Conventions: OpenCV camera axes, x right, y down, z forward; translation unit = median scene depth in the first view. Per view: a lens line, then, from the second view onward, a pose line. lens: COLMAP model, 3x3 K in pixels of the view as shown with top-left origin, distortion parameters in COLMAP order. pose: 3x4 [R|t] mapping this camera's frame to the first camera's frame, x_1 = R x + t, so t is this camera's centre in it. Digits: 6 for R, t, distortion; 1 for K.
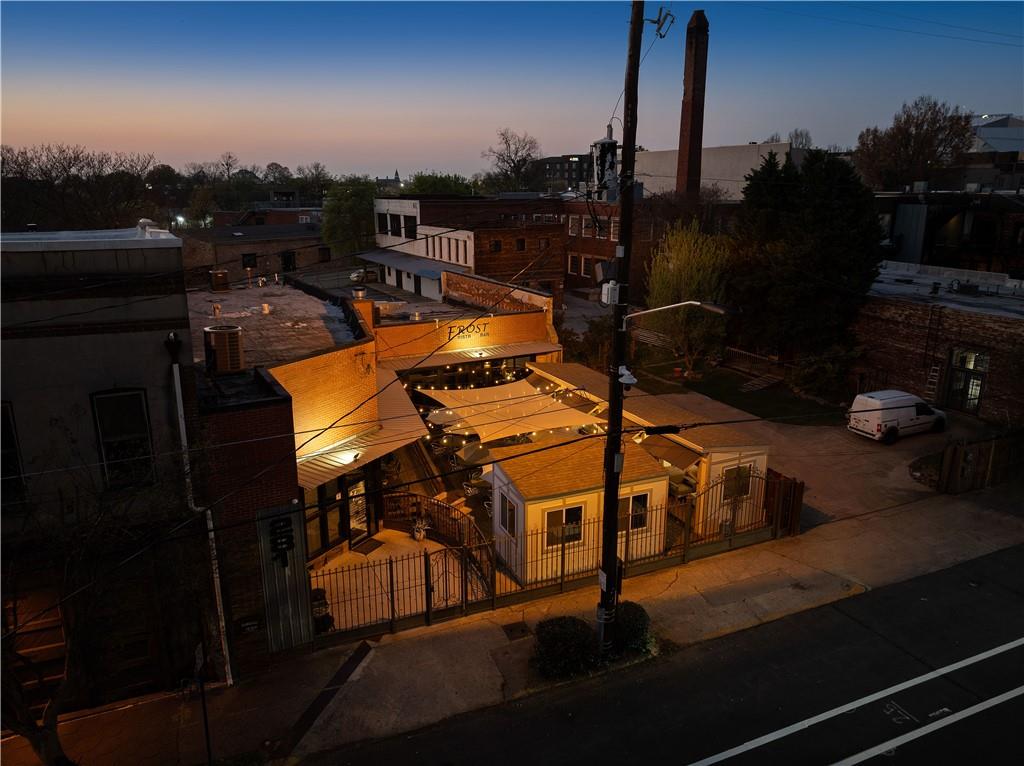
lens RADIAL K [[712.8, 0, 512.0], [0, 712.8, 383.0], [0, 0, 1]] dist [-0.015347, 0.008691]
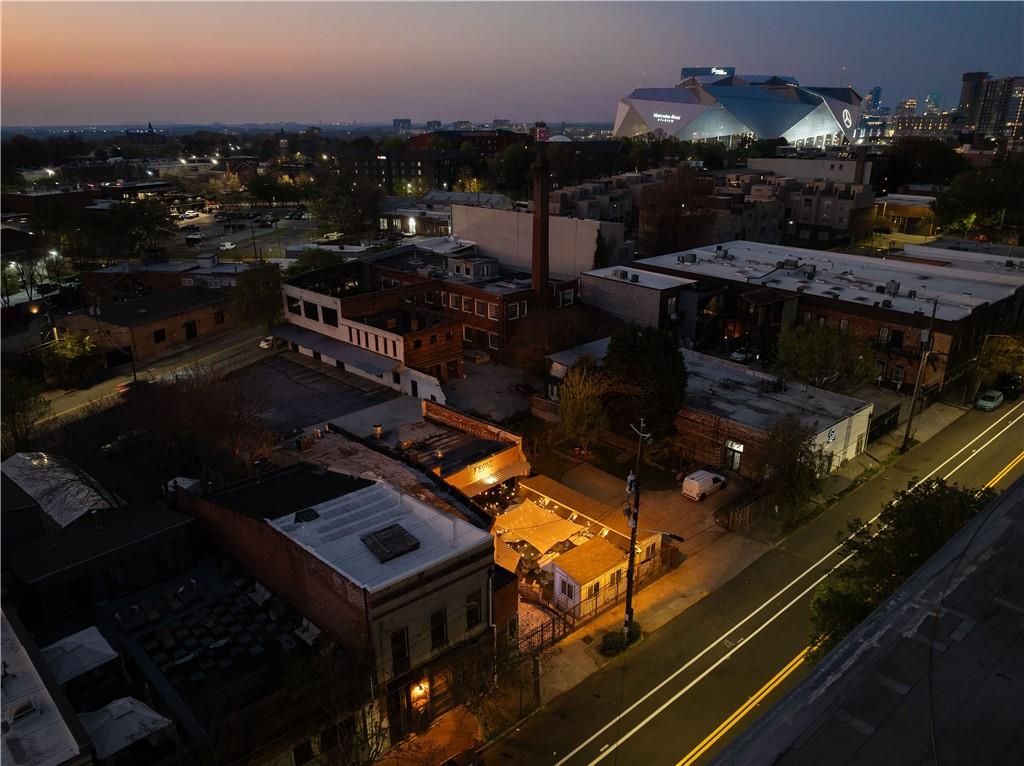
lens RADIAL K [[710.5, 0, 512.0], [0, 710.5, 383.0], [0, 0, 1]] dist [-0.006992, 0.000844]
pose [[0.953538, -0.109043, 0.280845, -0.498839], [0.087113, 0.992174, 0.089460, -0.463664], [-0.288402, -0.060838, 0.955575, -0.726680]]
